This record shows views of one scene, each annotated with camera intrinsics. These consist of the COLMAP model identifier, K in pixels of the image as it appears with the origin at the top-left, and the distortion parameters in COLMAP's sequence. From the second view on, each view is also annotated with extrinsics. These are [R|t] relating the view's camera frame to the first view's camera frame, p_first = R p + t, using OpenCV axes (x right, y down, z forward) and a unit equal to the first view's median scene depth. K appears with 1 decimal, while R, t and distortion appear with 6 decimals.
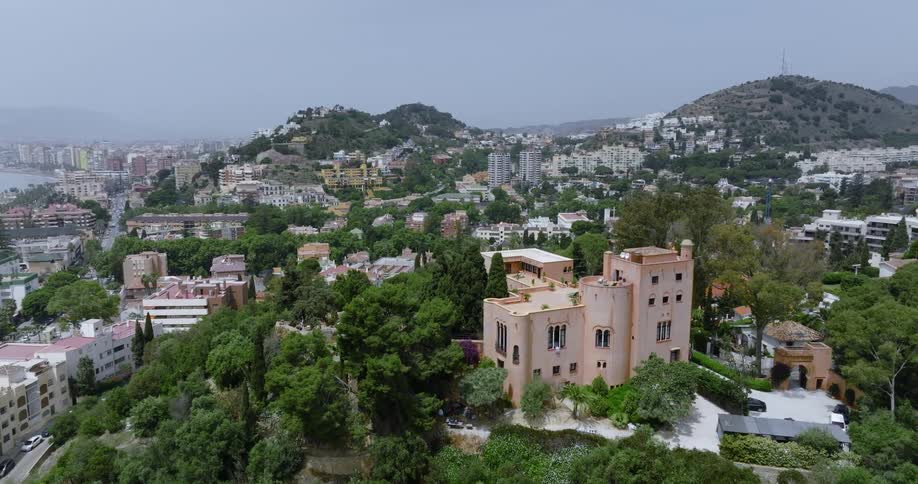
lens RADIAL K [[640.4, 0, 459.8], [0, 640.4, 240.9], [0, 0, 1]] dist [0.001312, 0.005195]
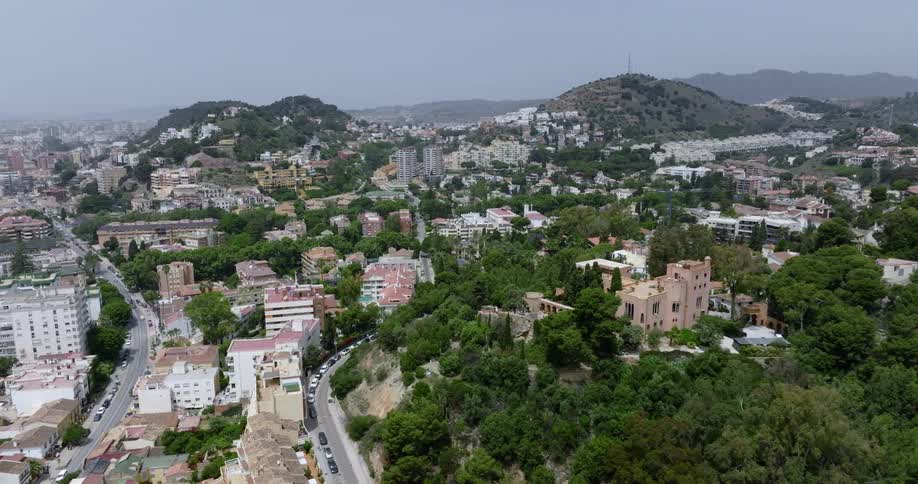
lens RADIAL K [[640.4, 0, 457.0], [0, 640.4, 245.8], [0, 0, 1]] dist [0.001312, 0.005195]
pose [[0.973704, -0.045761, 0.223172, -0.125474], [0.036661, 0.998325, 0.044751, -0.022388], [-0.224846, -0.035393, 0.973751, -0.114754]]
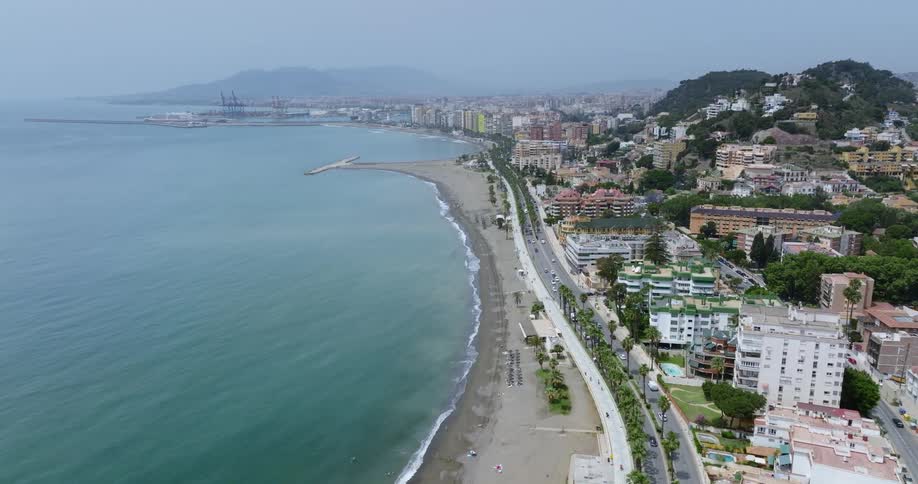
lens RADIAL K [[640.4, 0, 455.9], [0, 640.4, 238.2], [0, 0, 1]] dist [0.001312, 0.005195]
pose [[0.904523, 0.083811, -0.418107, -0.304959], [-0.054825, 0.995214, 0.080887, -0.036030], [0.422885, -0.050242, 0.904789, -0.010687]]
